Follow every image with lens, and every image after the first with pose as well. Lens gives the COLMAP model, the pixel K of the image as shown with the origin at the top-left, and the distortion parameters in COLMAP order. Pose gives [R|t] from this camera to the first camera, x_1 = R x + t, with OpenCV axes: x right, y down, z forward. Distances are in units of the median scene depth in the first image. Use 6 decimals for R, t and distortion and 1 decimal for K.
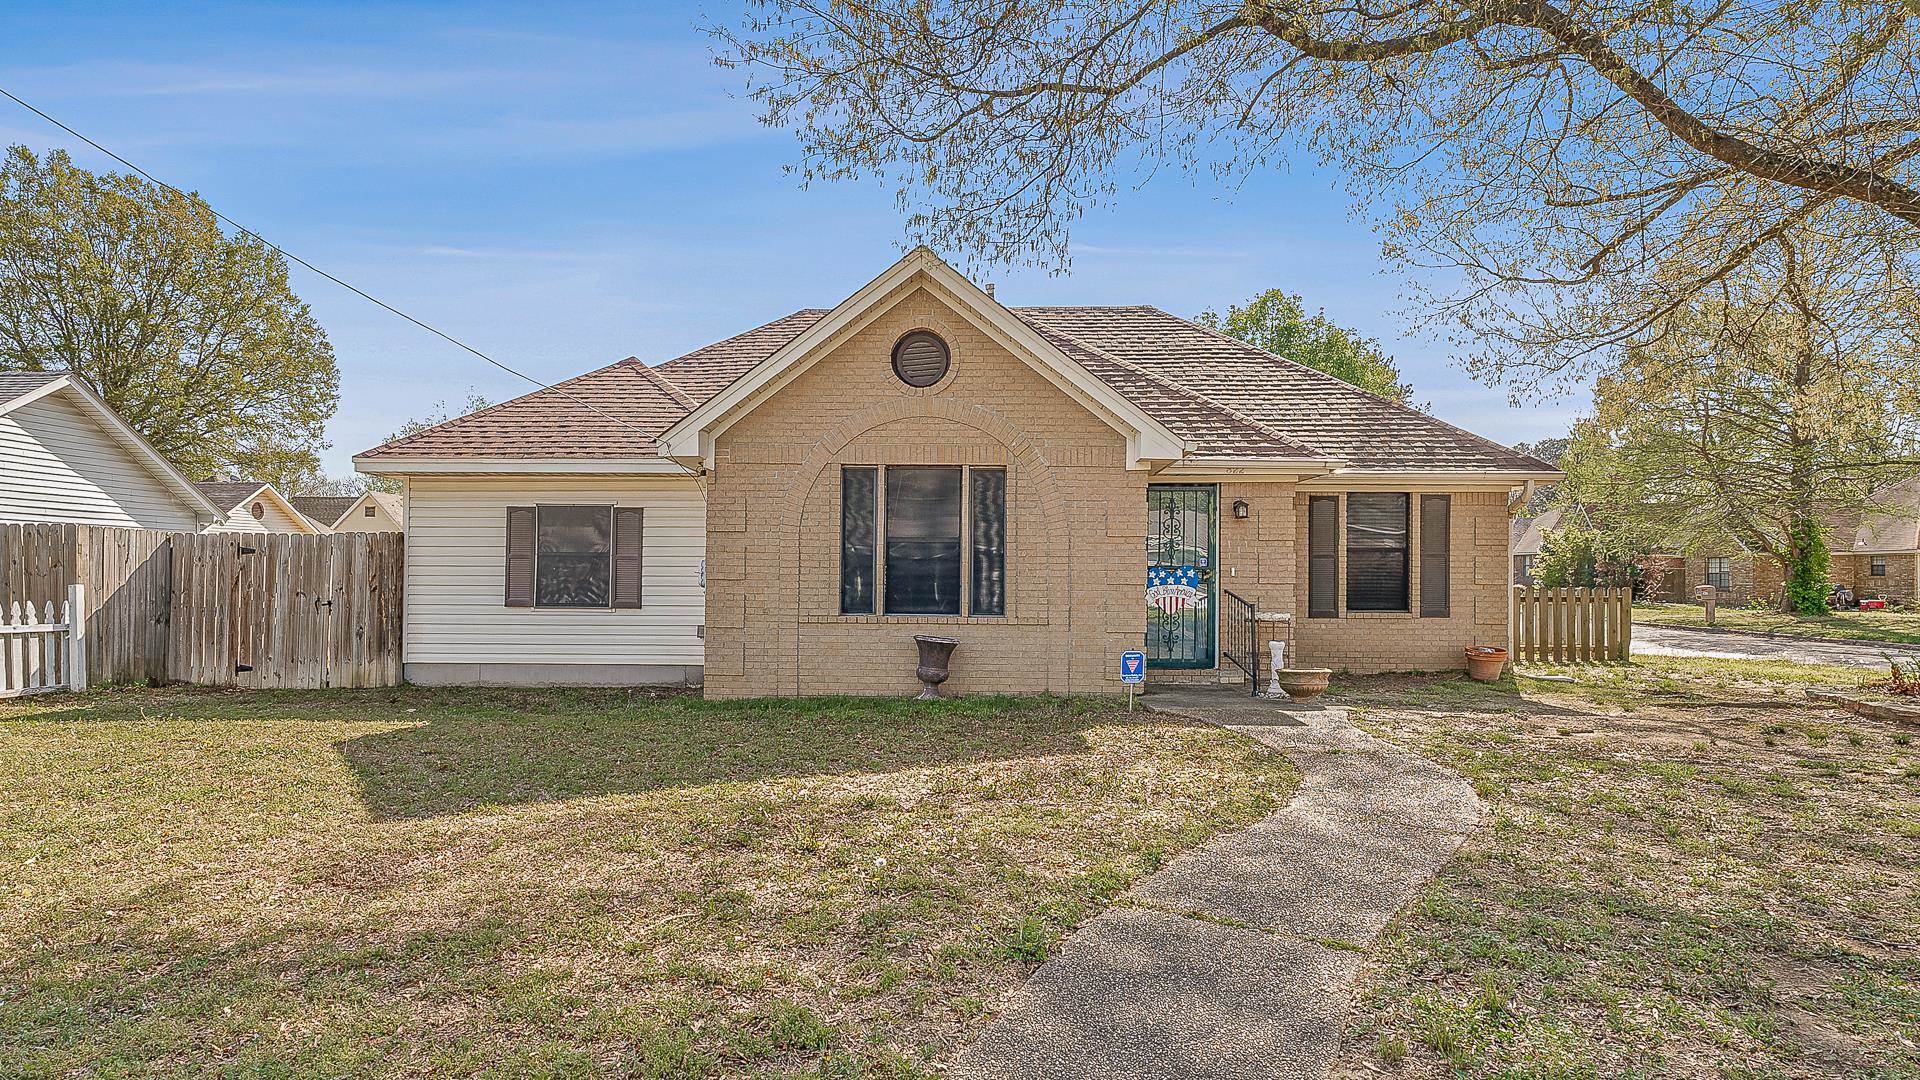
lens RADIAL K [[1034.6, 0, 960.2], [0, 1034.6, 546.4], [0, 0, 1]] dist [-0.001703, -0.000271]
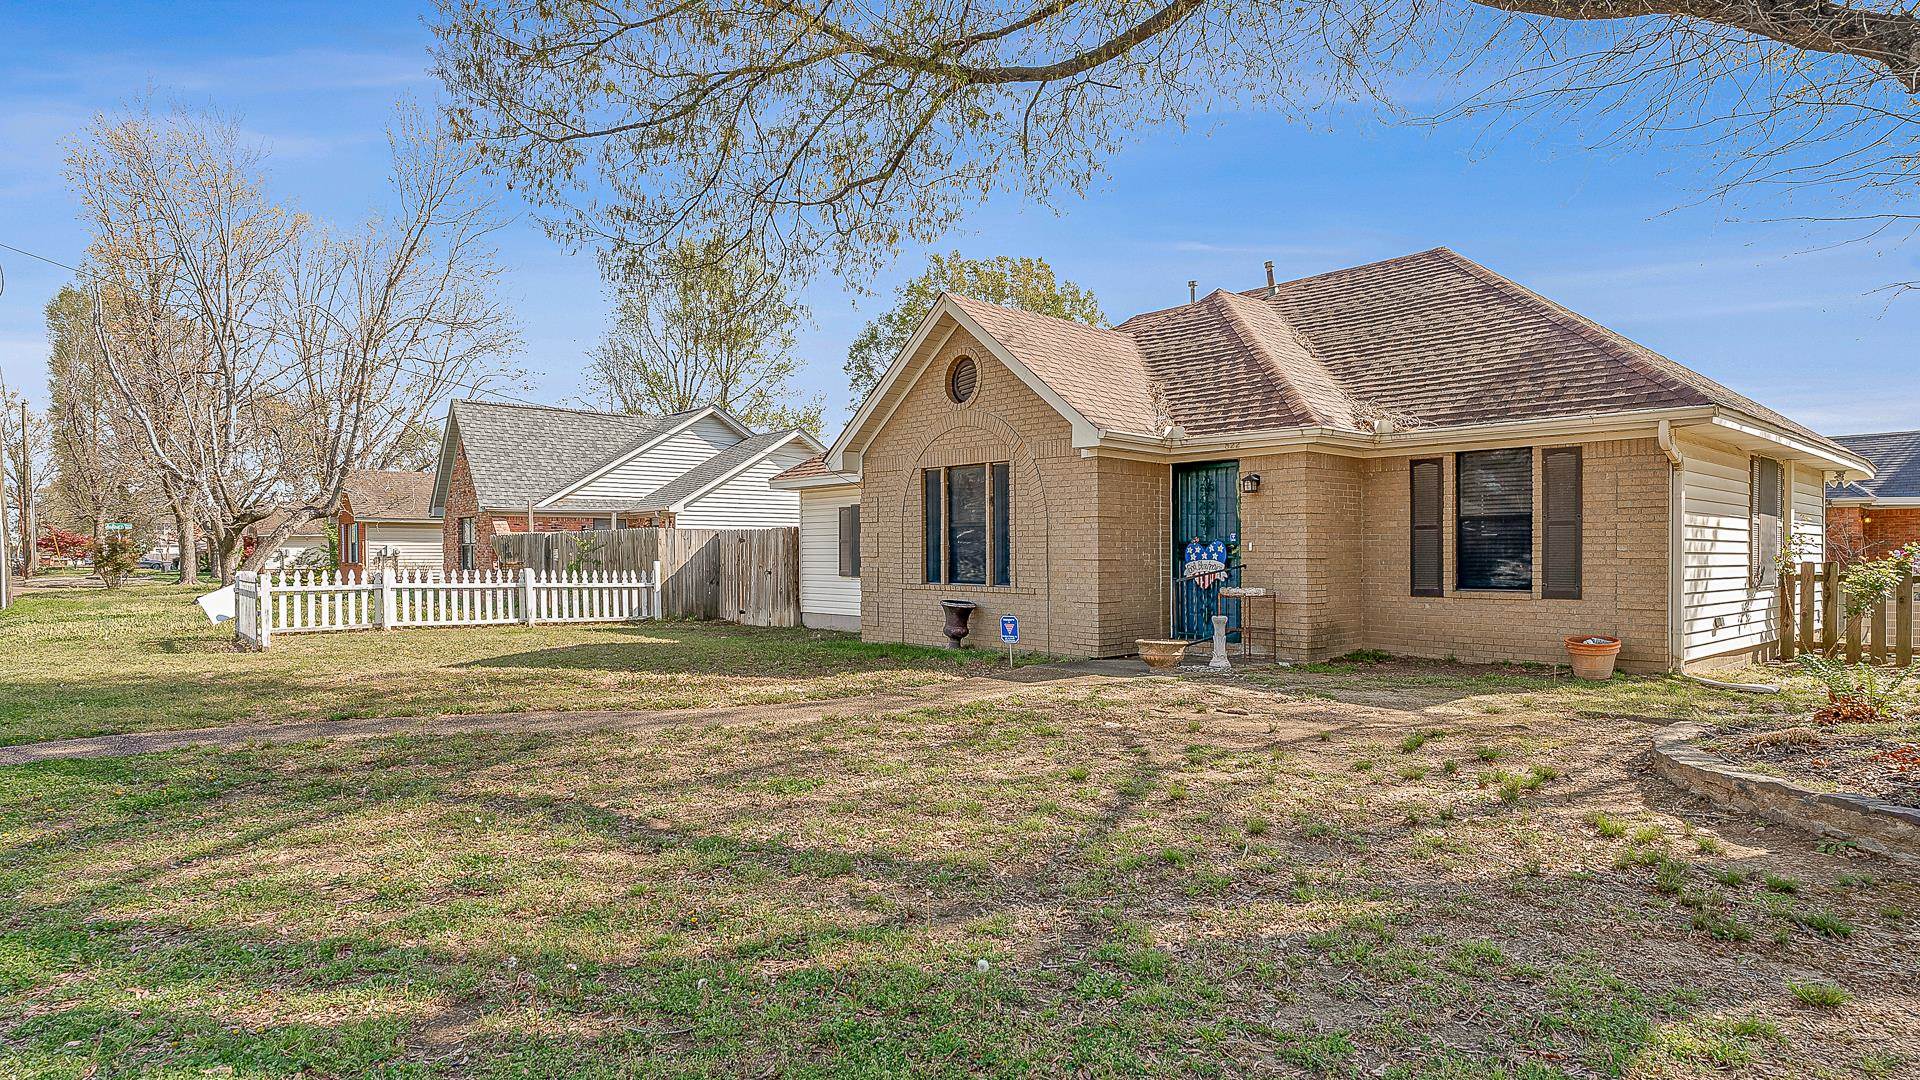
lens RADIAL K [[1033.0, 0, 961.1], [0, 1033.0, 545.7], [0, 0, 1]] dist [-0.000394, -0.000010]
pose [[0.700498, -0.012272, -0.713549, 0.814853], [0.028000, 0.999555, 0.010297, 0.005962], [0.713105, -0.027192, 0.700530, 0.111227]]
